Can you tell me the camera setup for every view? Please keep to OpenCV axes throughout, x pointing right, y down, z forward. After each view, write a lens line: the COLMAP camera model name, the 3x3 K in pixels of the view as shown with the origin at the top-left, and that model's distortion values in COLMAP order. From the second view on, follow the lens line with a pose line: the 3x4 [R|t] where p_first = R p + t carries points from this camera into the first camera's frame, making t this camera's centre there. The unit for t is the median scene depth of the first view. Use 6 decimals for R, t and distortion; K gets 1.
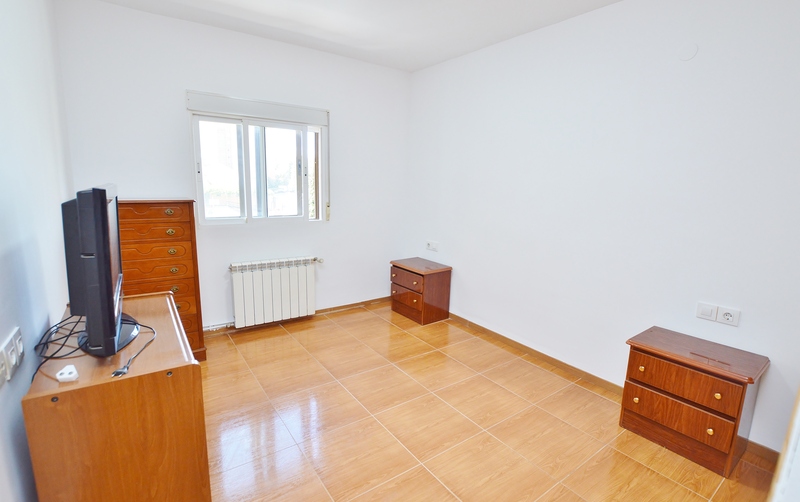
lens RADIAL K [[377.7, 0, 400.0], [0, 377.7, 251.0], [0, 0, 1]] dist [-0.012716, -0.000136]
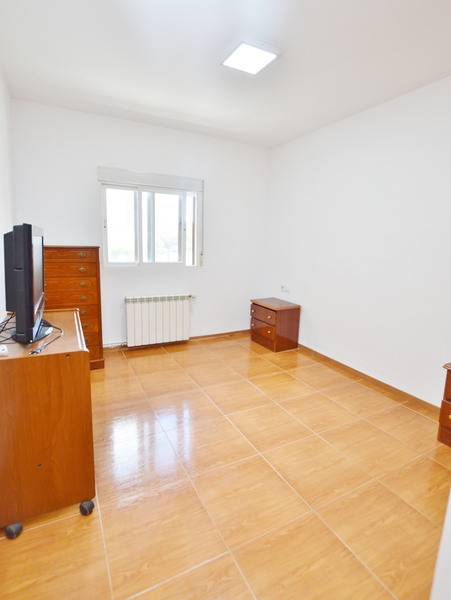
lens RADIAL K [[314.3, 0, 228.3], [0, 314.3, 289.3], [0, 0, 1]] dist [-0.005810, -0.000643]
pose [[0.990885, 0.019471, -0.133300, 0.056685], [-0.024270, 0.999111, -0.034472, 0.043002], [0.132510, 0.037393, 0.990476, -0.040342]]
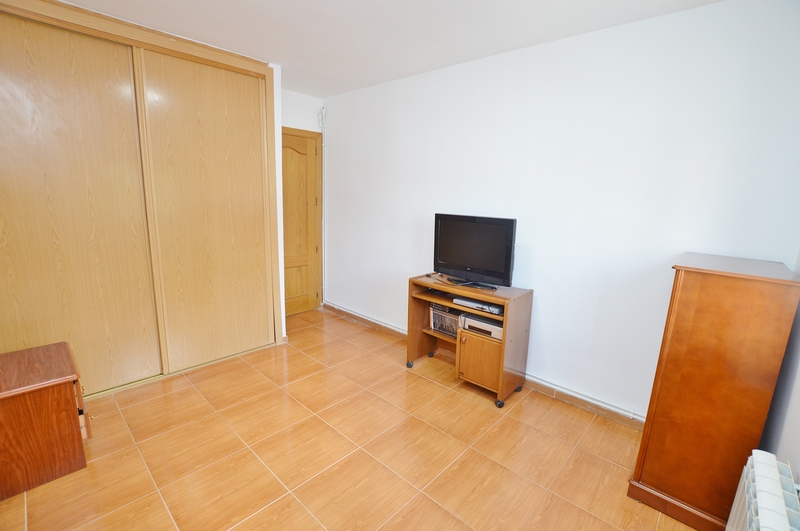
lens RADIAL K [[358.1, 0, 397.5], [0, 358.1, 266.1], [0, 0, 1]] dist [-0.022965, 0.000474]
pose [[-0.978761, -0.019425, -0.204084, 0.026312], [-0.092563, 0.930125, 0.355387, -0.291111], [0.182920, 0.366730, -0.912168, 1.415668]]
